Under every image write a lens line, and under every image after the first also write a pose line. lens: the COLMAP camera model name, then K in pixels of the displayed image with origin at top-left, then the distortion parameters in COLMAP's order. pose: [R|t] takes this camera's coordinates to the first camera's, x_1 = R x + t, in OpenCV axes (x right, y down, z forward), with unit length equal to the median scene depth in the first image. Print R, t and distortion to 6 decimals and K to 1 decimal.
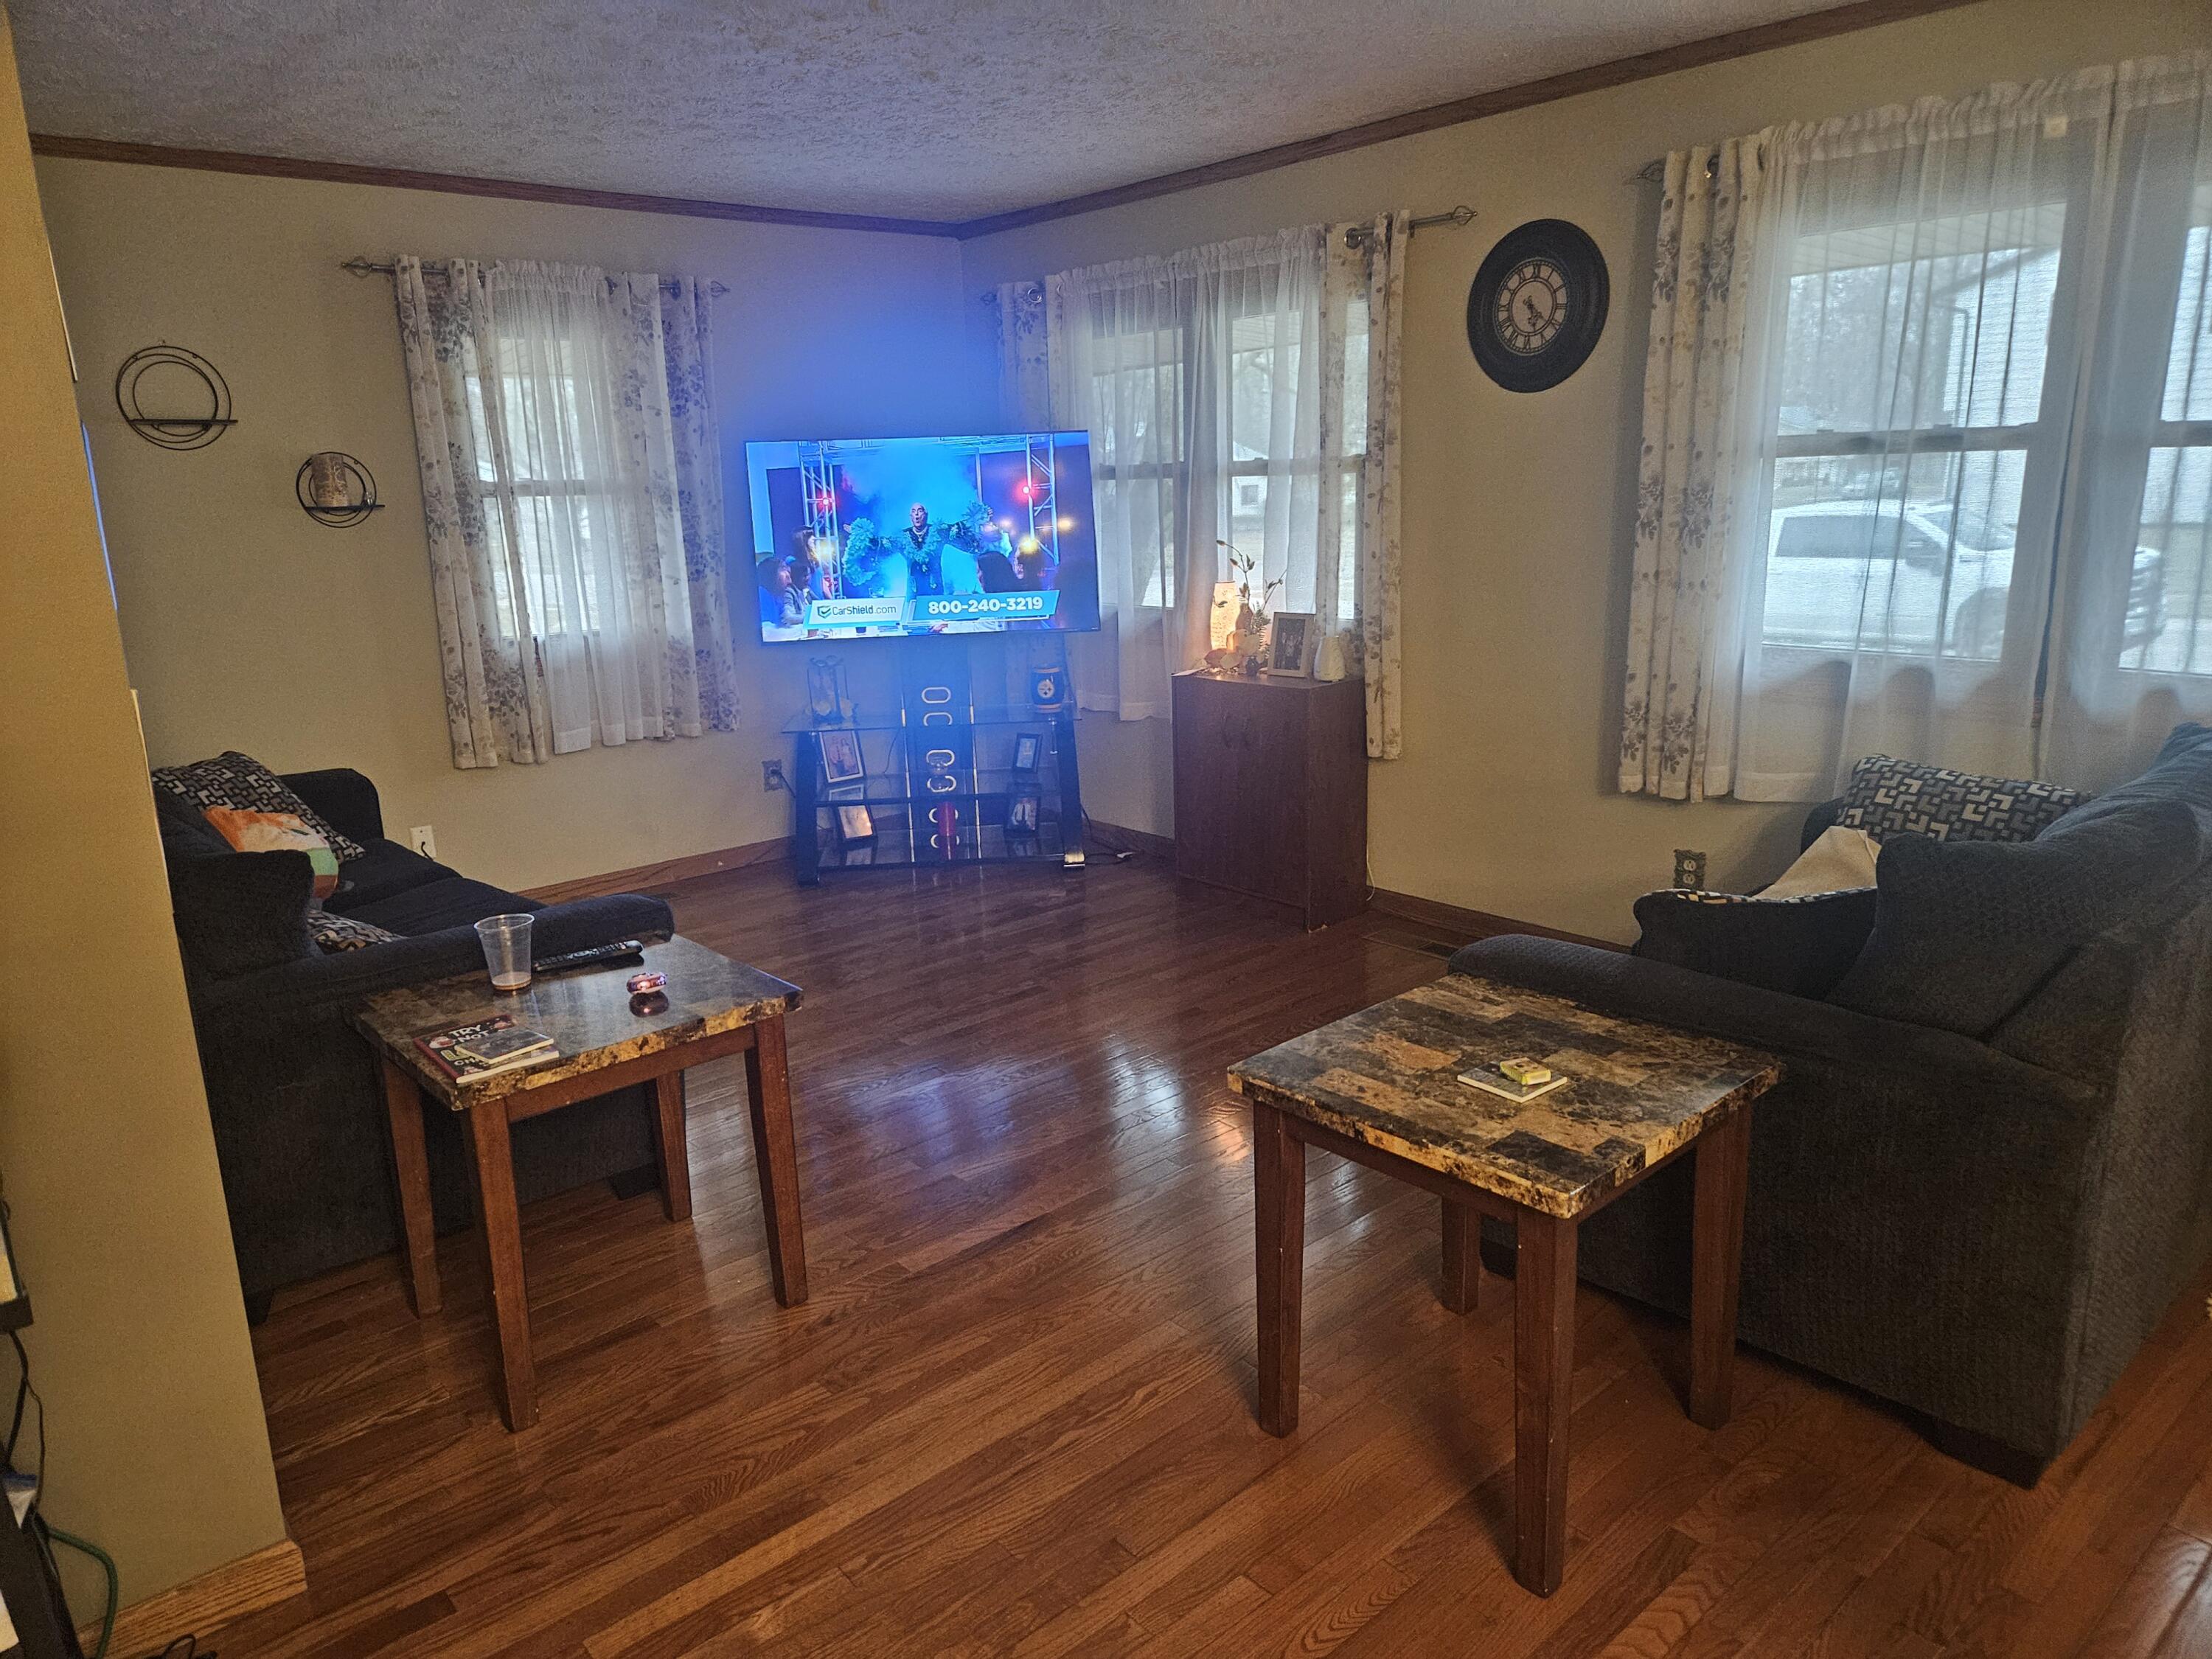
lens RADIAL K [[1483.0, 0, 1084.3], [0, 1483.0, 830.8], [0, 0, 1]] dist [0.083741, -0.069016]
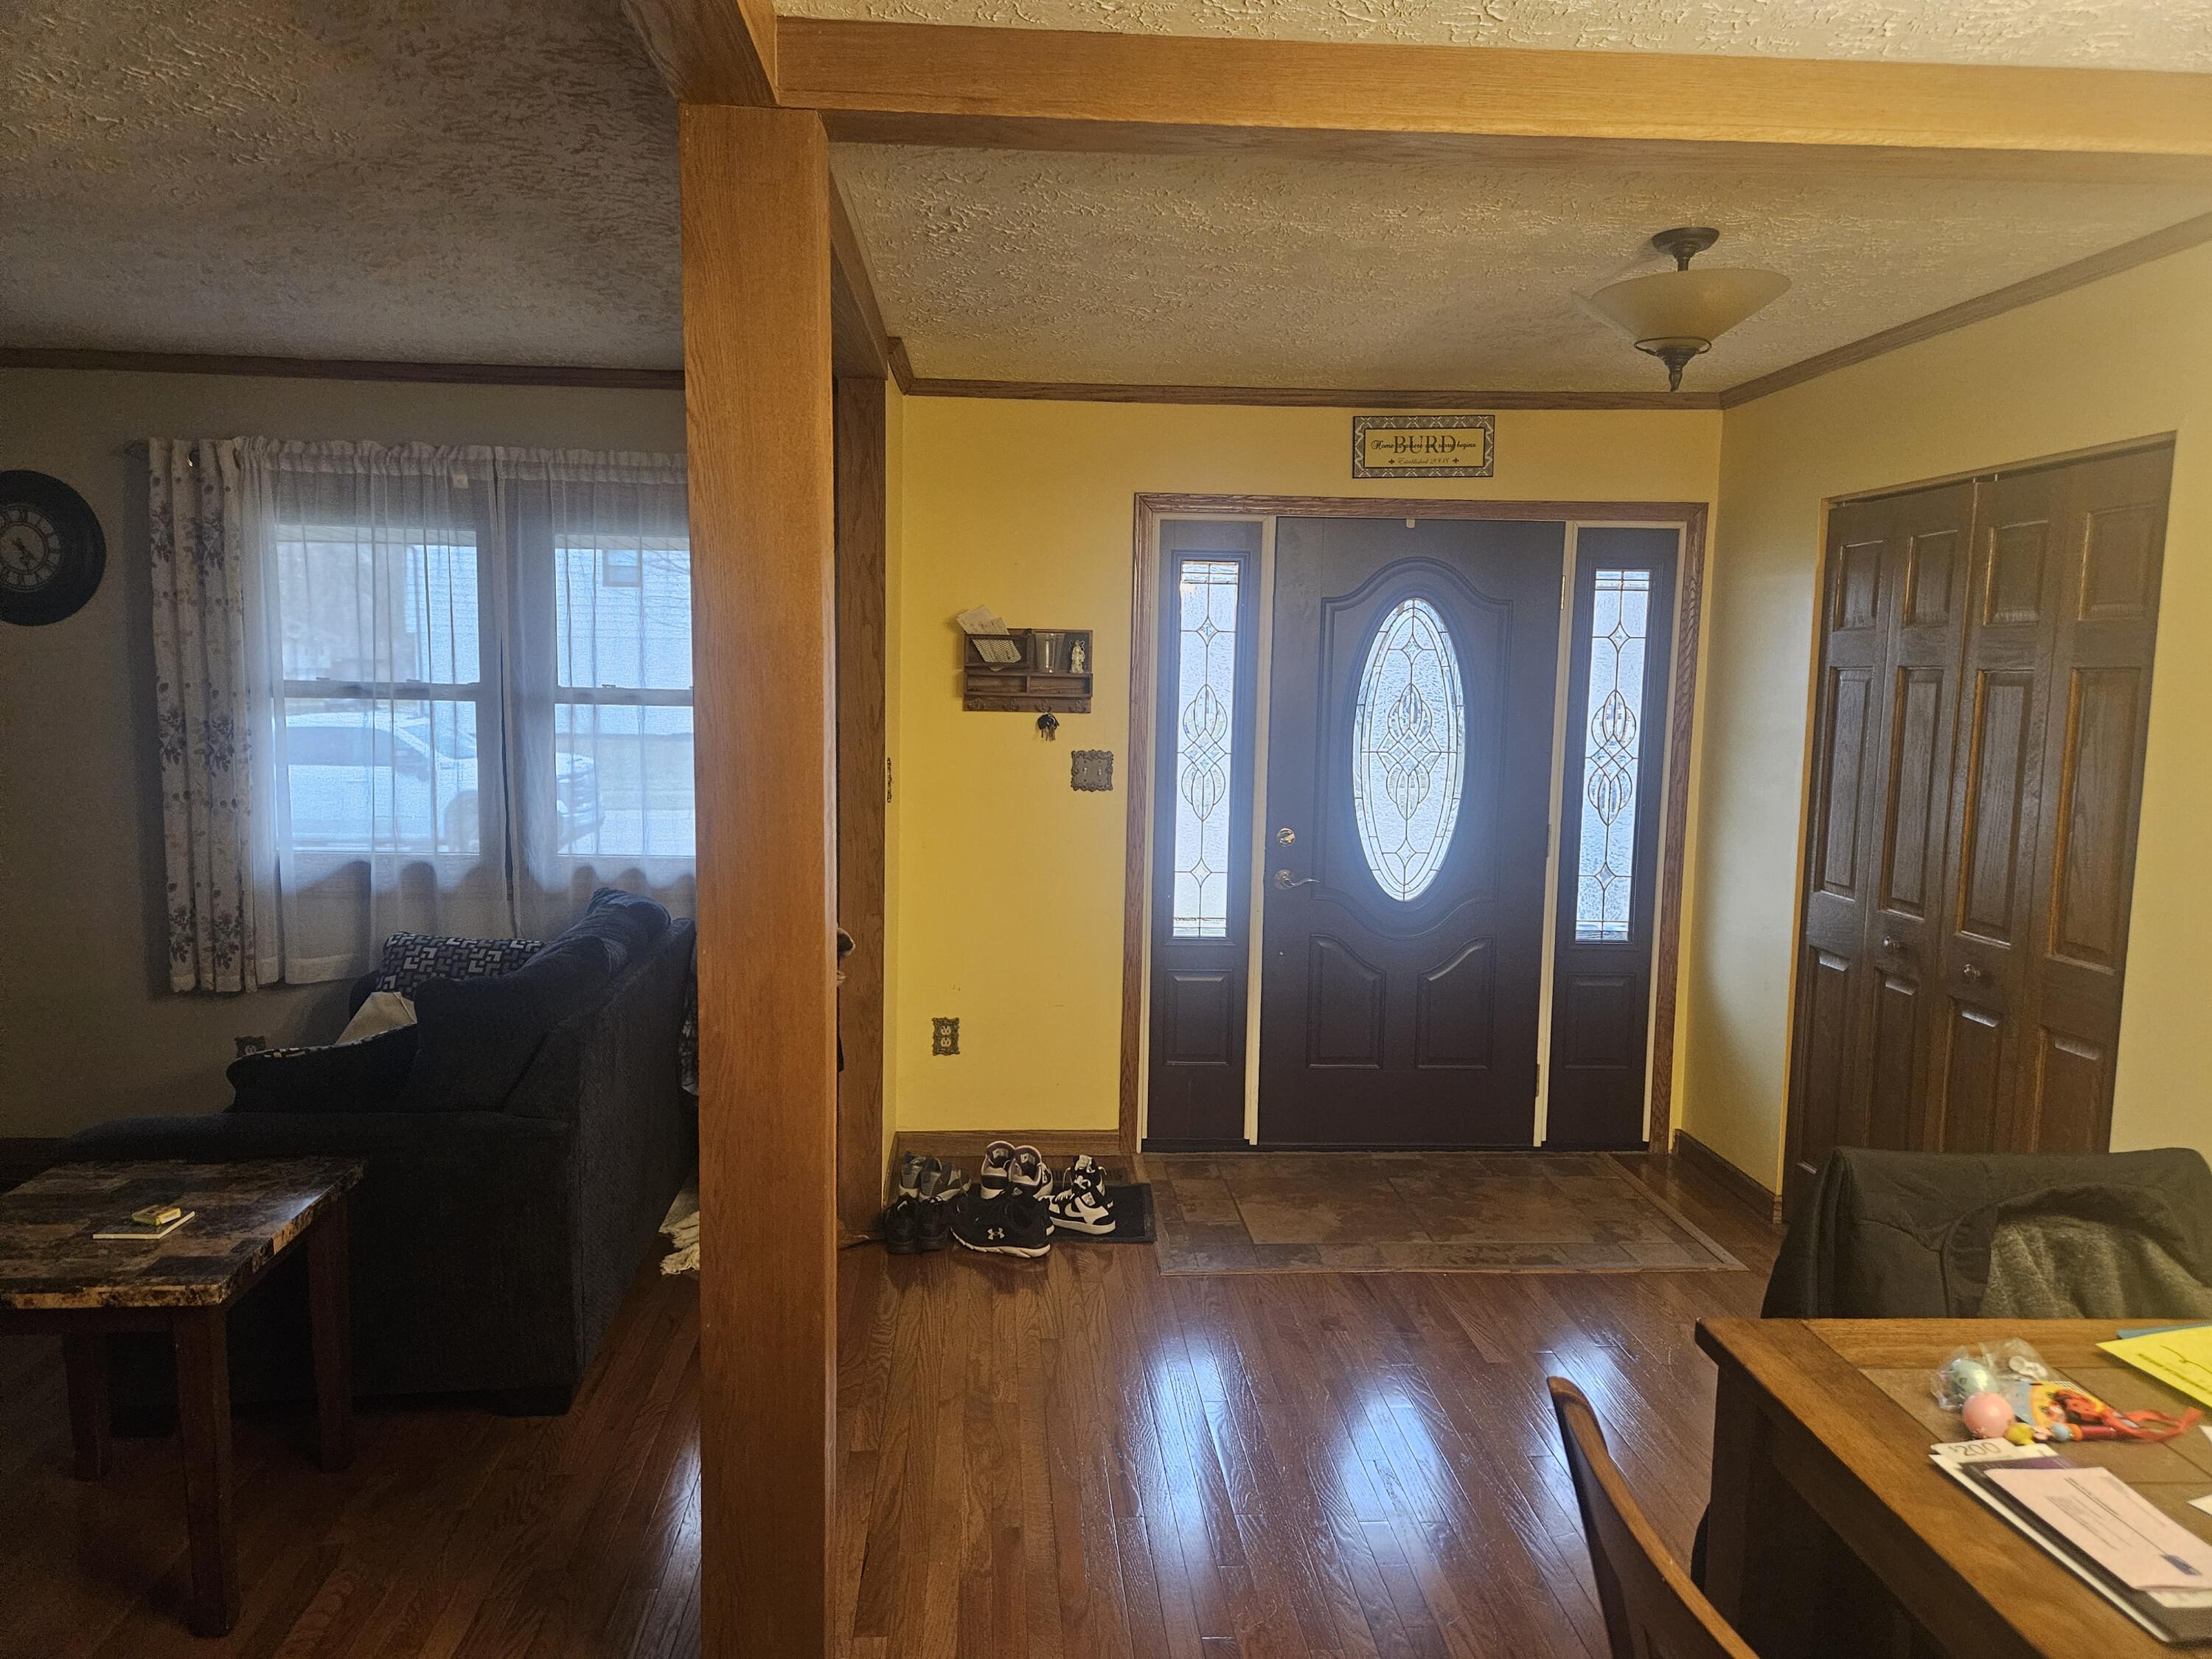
lens RADIAL K [[1483.0, 0, 1084.3], [0, 1483.0, 830.8], [0, 0, 1]] dist [0.083741, -0.069016]
pose [[0.604466, -0.051394, 0.794972, -0.133563], [0.155276, 0.986378, -0.054297, 0.024442], [-0.781352, 0.156261, 0.604212, -0.235372]]
